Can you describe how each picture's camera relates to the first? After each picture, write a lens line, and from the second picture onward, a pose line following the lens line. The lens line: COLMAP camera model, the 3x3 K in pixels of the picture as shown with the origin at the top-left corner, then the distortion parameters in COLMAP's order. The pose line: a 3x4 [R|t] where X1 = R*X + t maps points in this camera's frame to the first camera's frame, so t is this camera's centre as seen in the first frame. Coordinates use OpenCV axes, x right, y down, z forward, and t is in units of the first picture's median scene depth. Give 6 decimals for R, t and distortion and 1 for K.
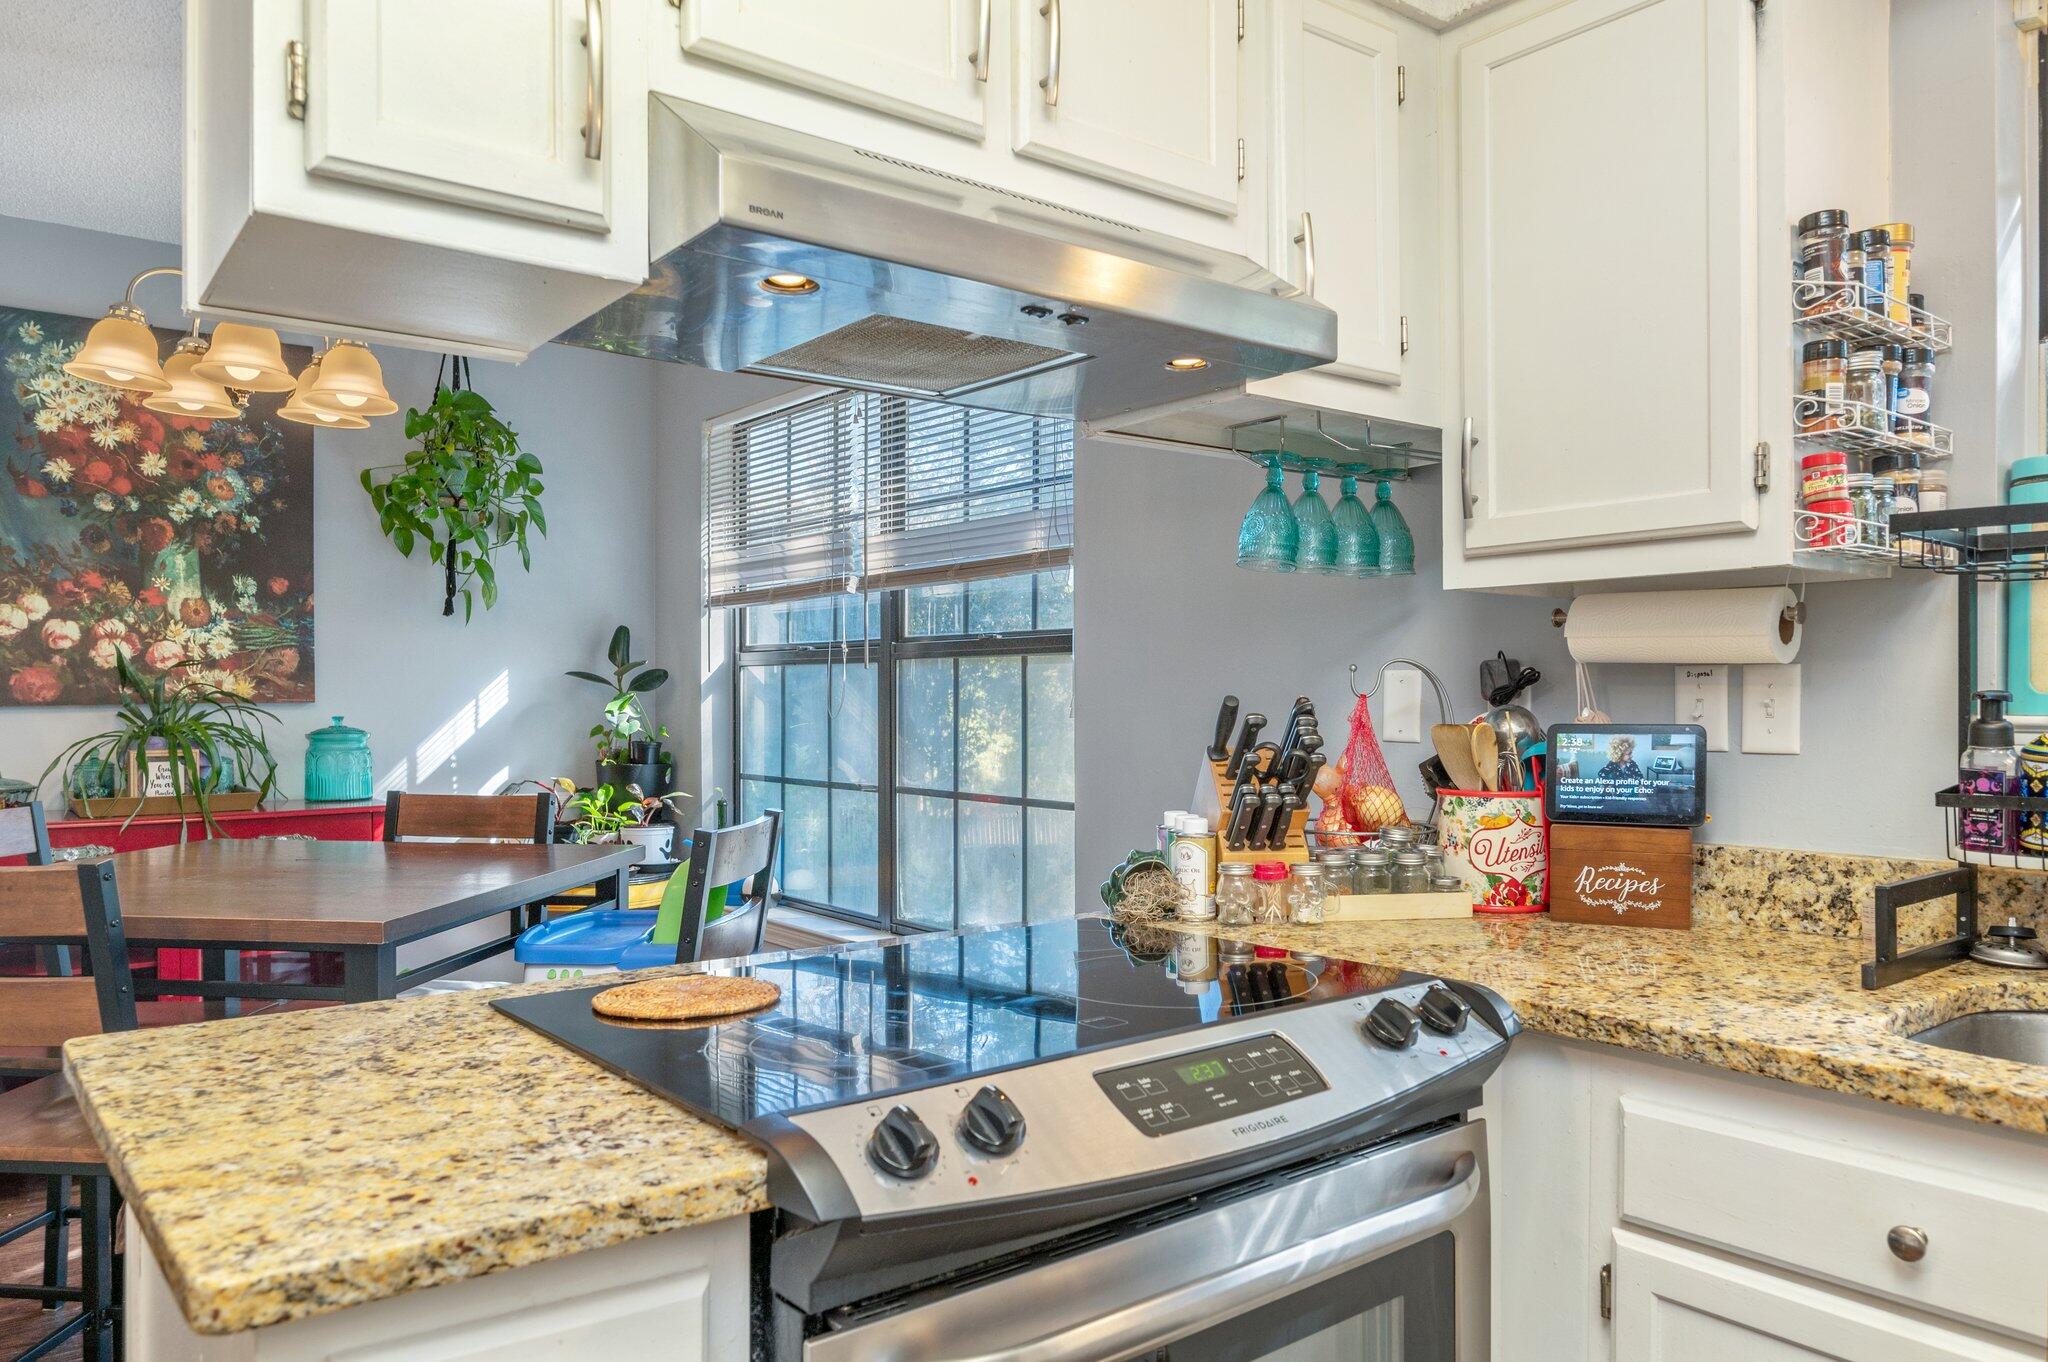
lens RADIAL K [[1424.8, 0, 1020.4], [0, 1424.8, 715.8], [0, 0, 1]] dist [0.032000, -0.005851]
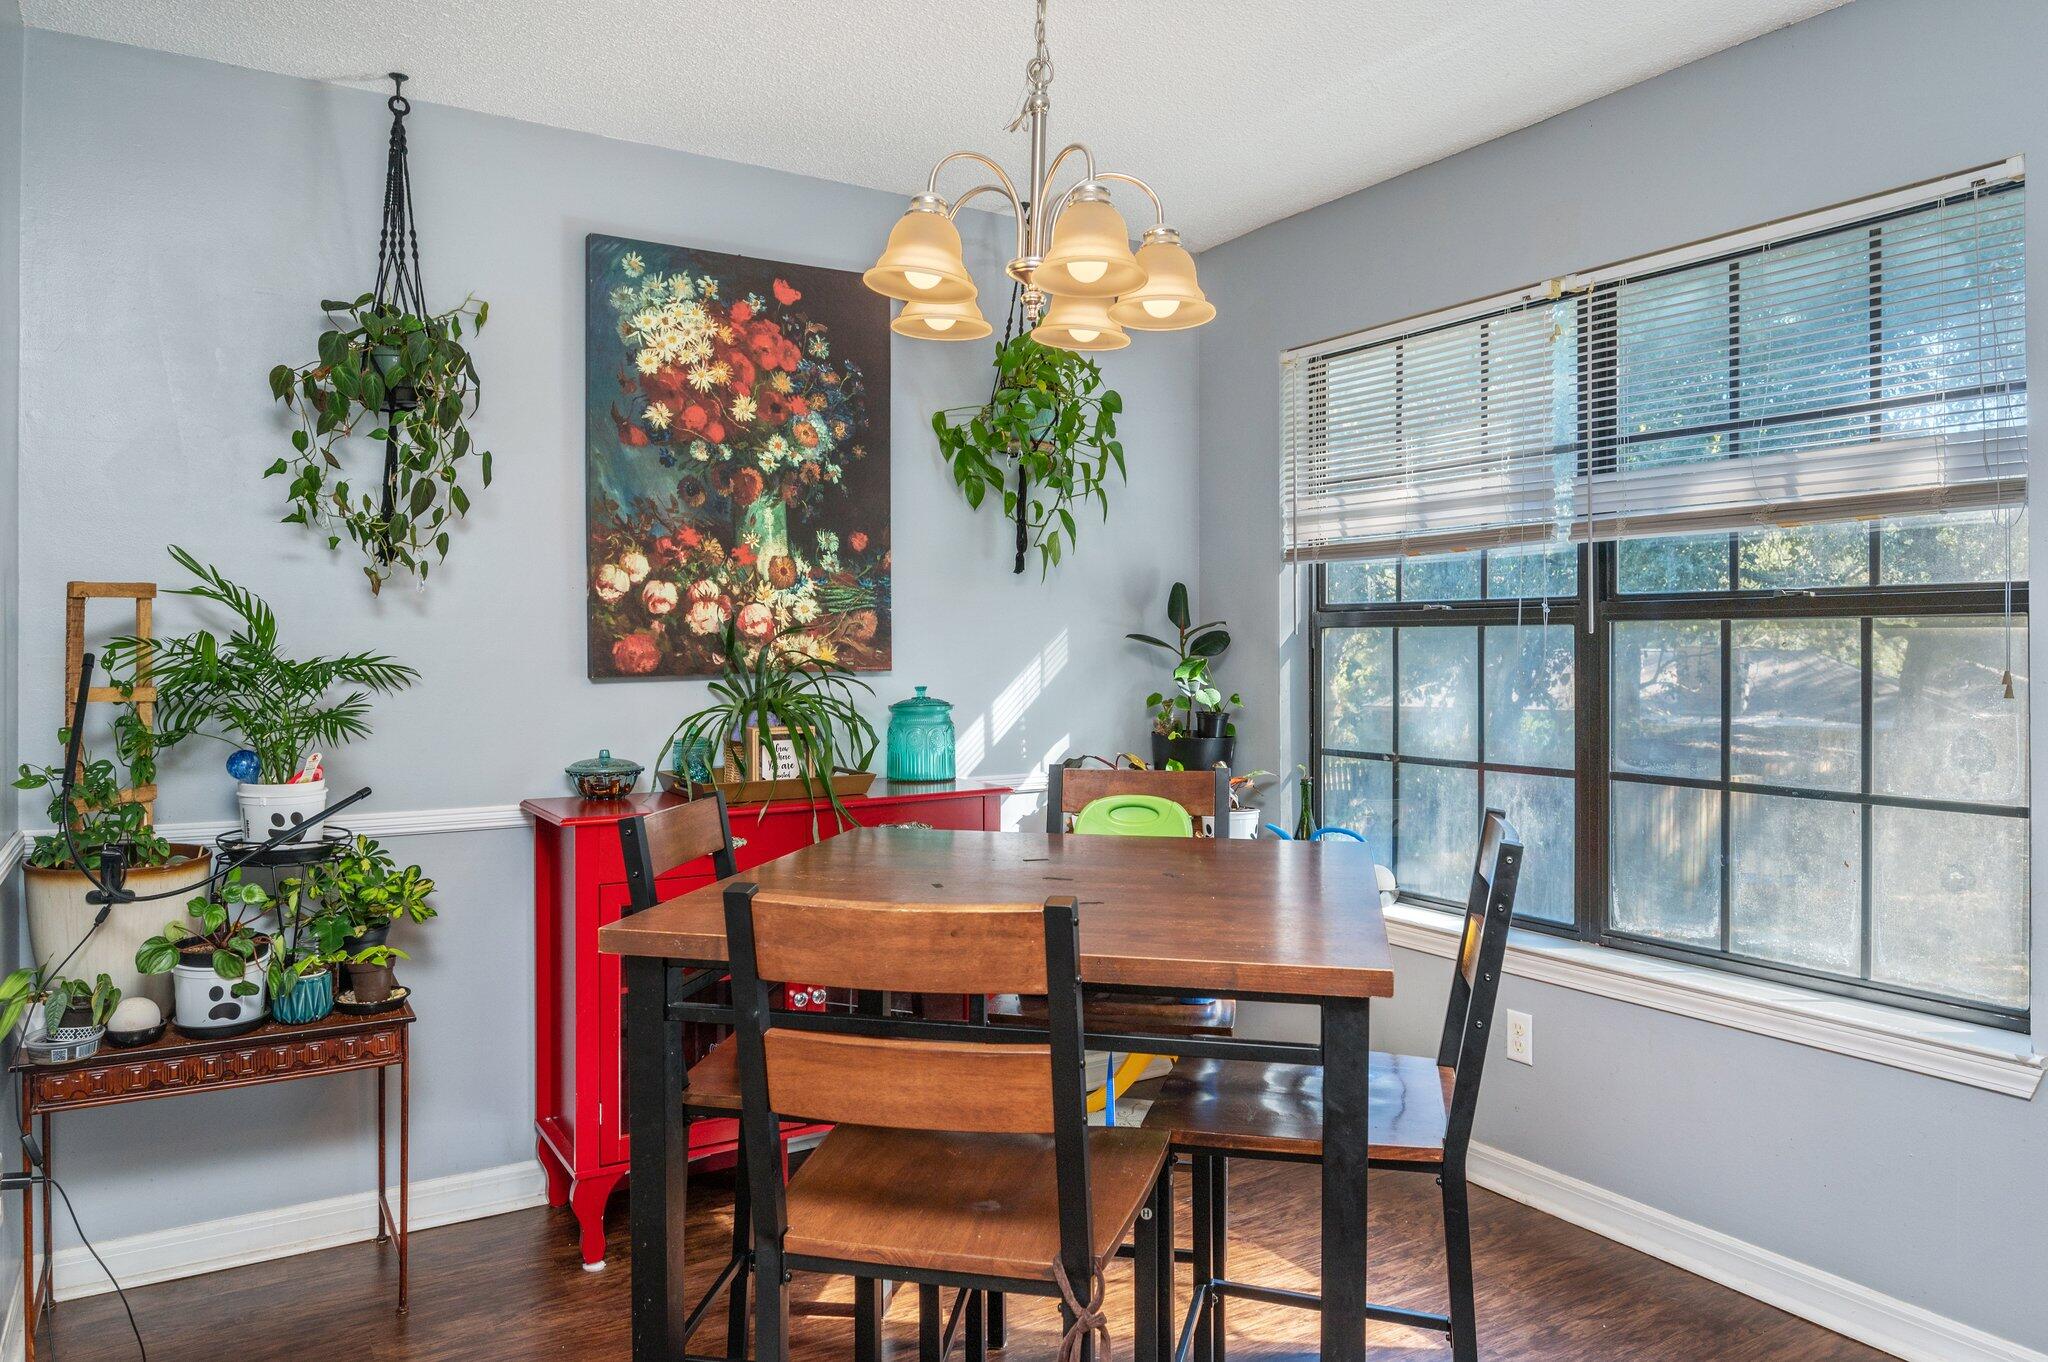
lens RADIAL K [[1324.8, 0, 1021.3], [0, 1324.8, 664.0], [0, 0, 1]] dist [0.001787, 0.001195]
pose [[0.996398, -0.000950, -0.084790, -0.355262], [0.000931, 1.000000, -0.000257, -0.013846], [0.084790, 0.000177, 0.996399, 0.186178]]
